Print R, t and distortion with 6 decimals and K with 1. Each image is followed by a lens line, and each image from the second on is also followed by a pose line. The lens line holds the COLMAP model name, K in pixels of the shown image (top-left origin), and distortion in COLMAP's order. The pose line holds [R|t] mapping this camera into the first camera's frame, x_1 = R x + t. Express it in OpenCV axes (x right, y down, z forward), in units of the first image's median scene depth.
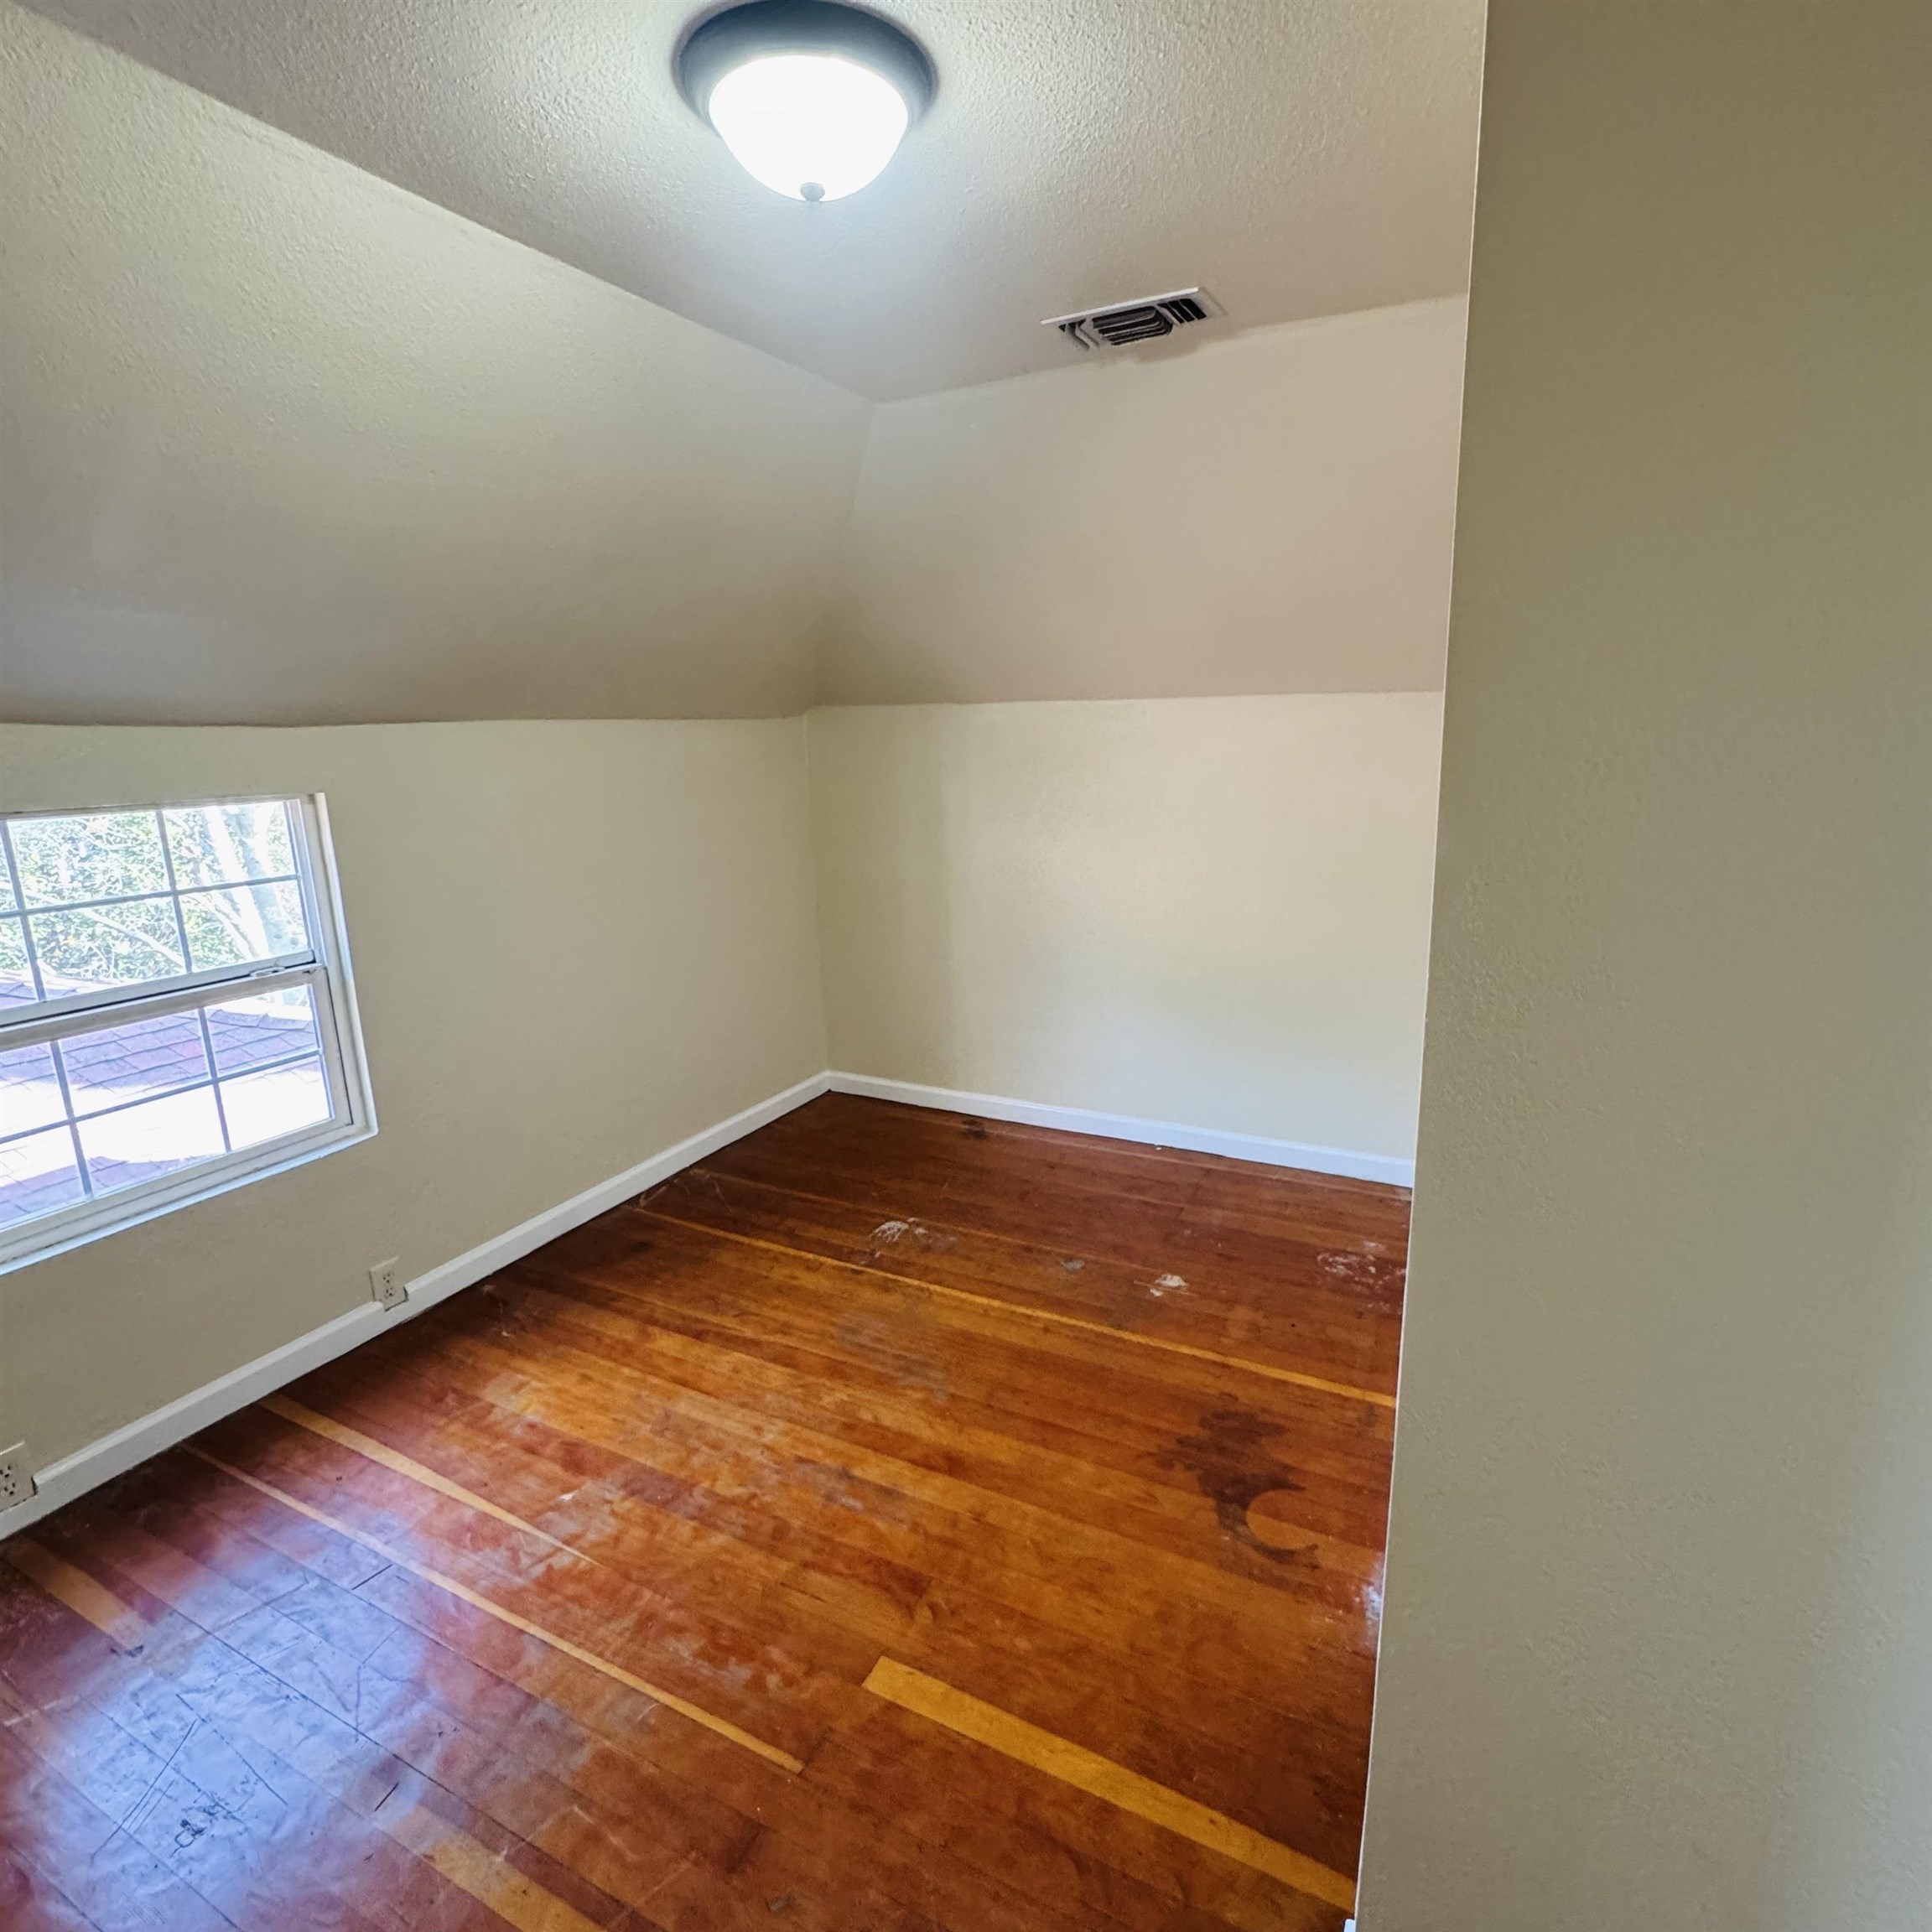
lens RADIAL K [[1031.9, 0, 968.4], [0, 1031.9, 967.8], [0, 0, 1]] dist [-0.006258, 0.000777]
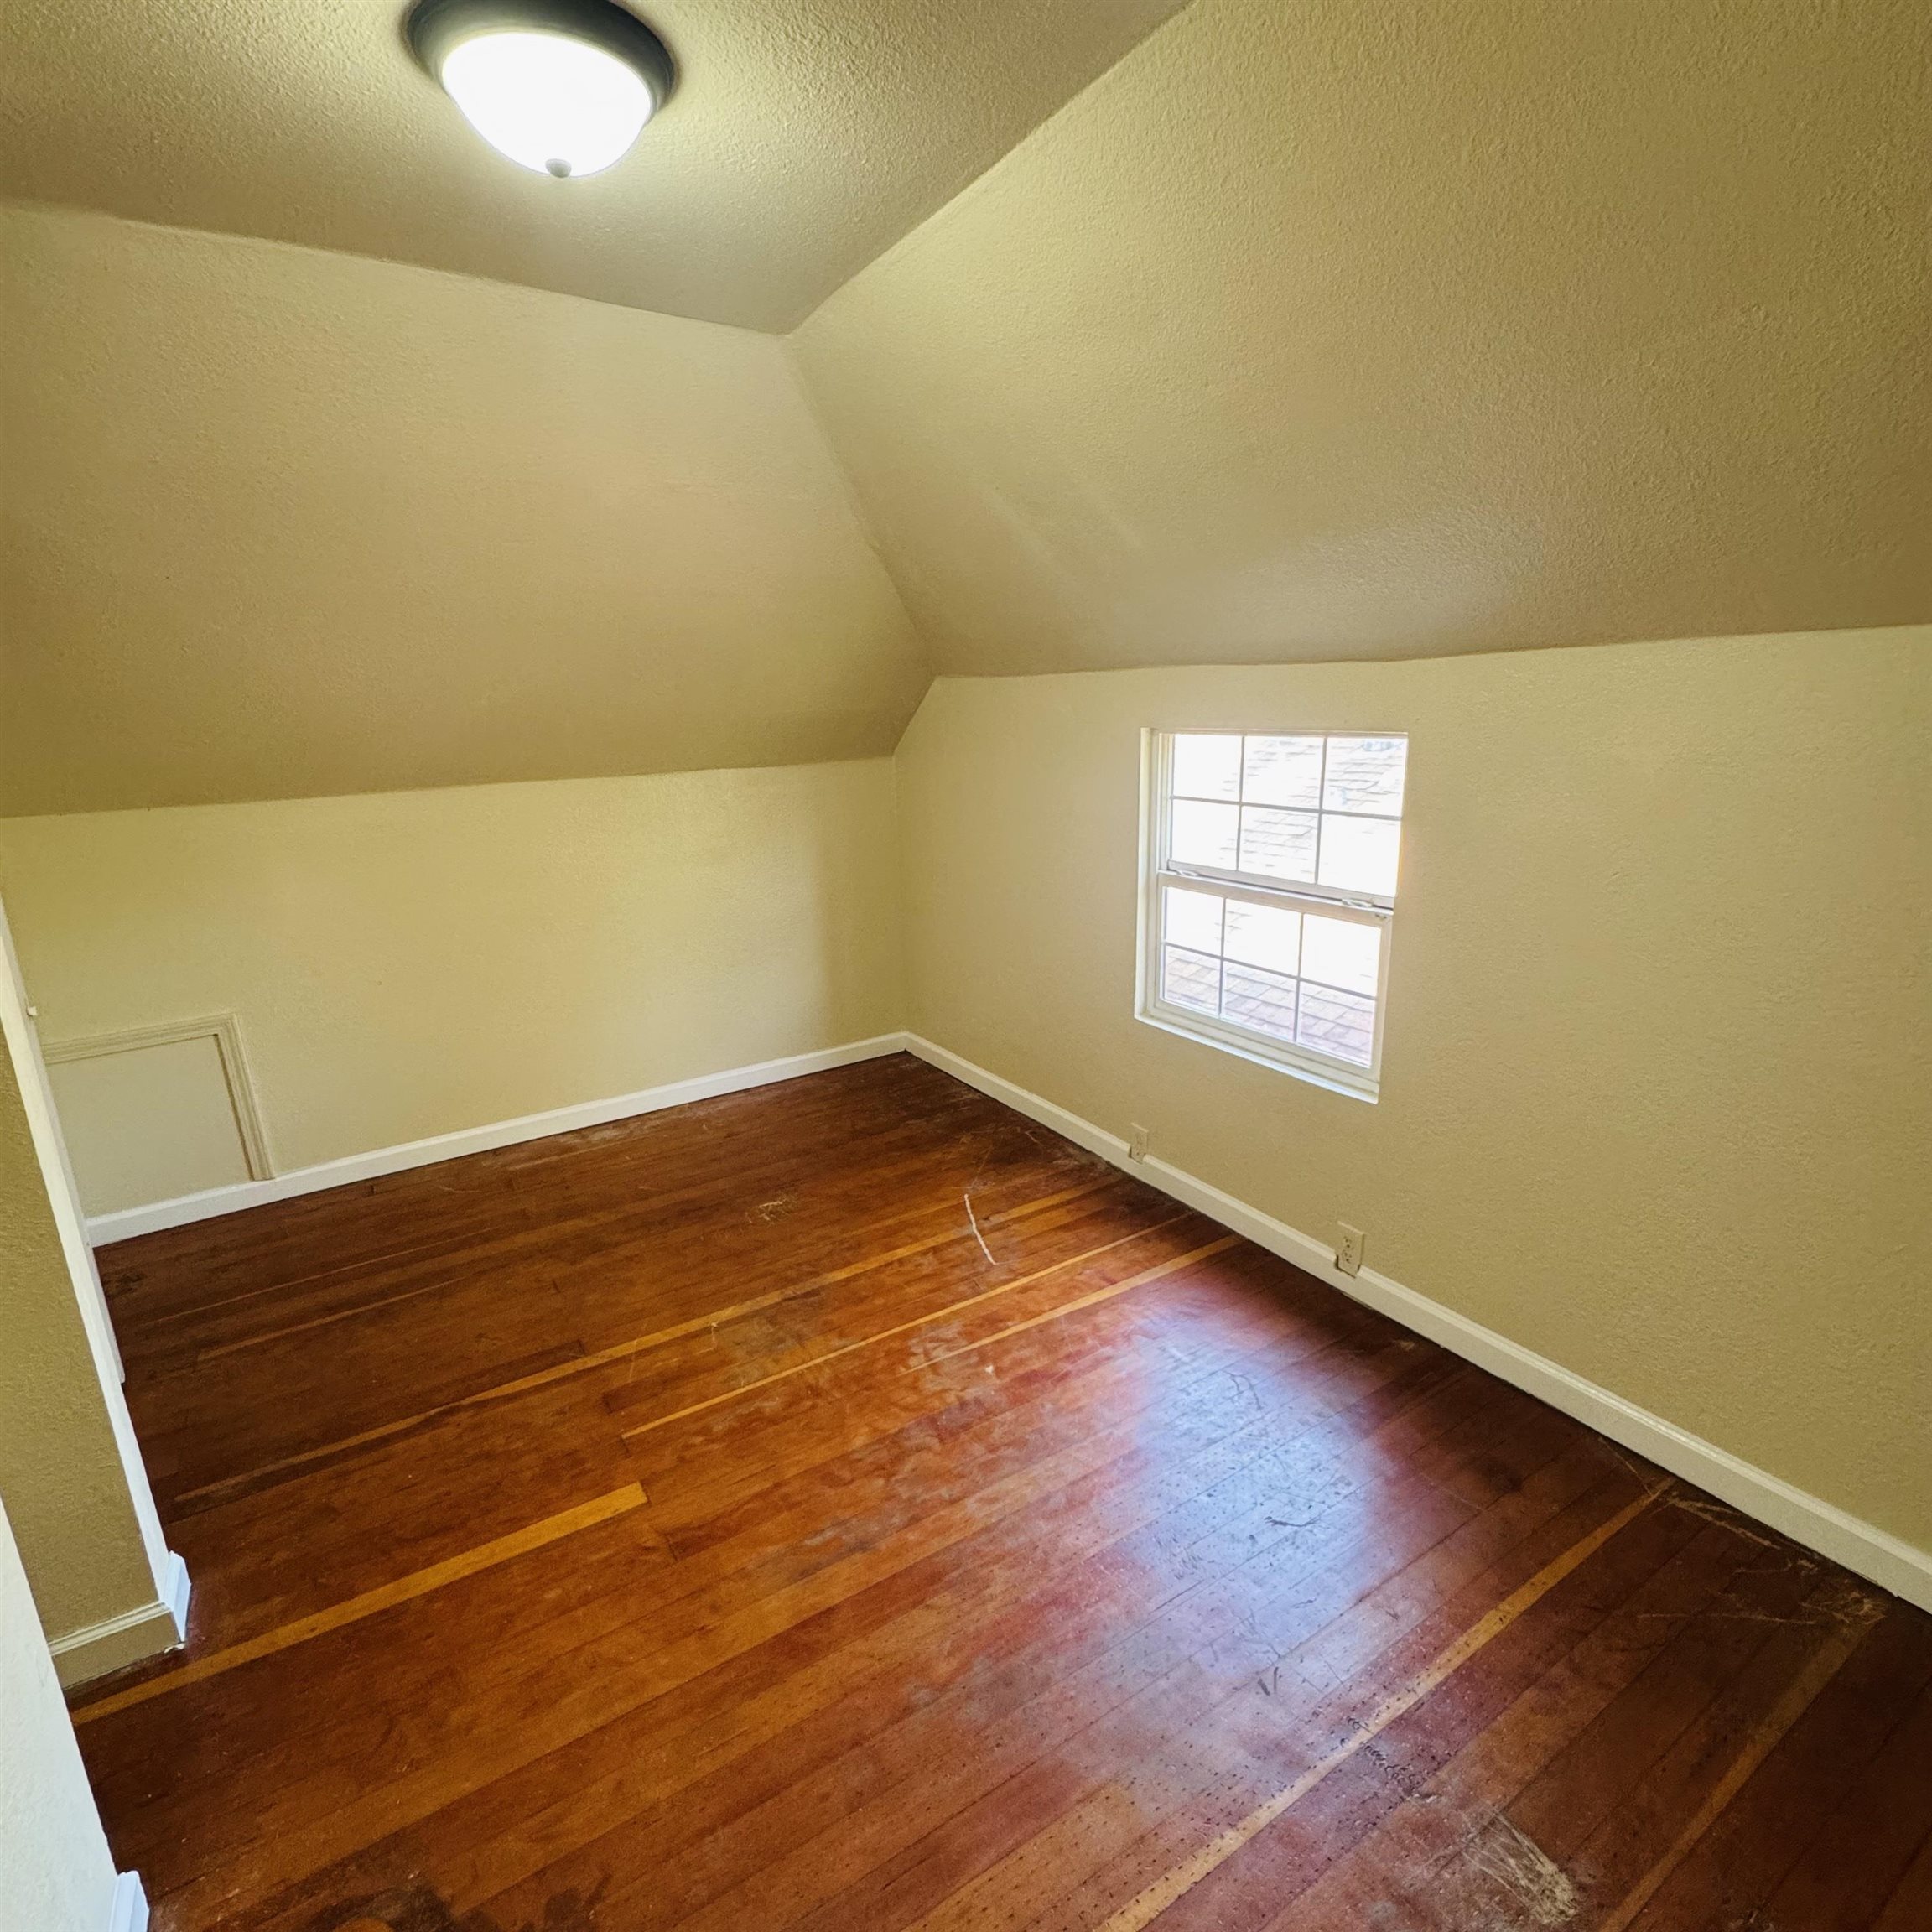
lens RADIAL K [[1031.9, 0, 967.4], [0, 1031.9, 966.3], [0, 0, 1]] dist [-0.006258, 0.000777]
pose [[-0.508454, 0.255675, -0.822256, 0.462204], [-0.152768, 0.912970, 0.378348, -0.329894], [0.847430, 0.317986, -0.425144, 1.385404]]
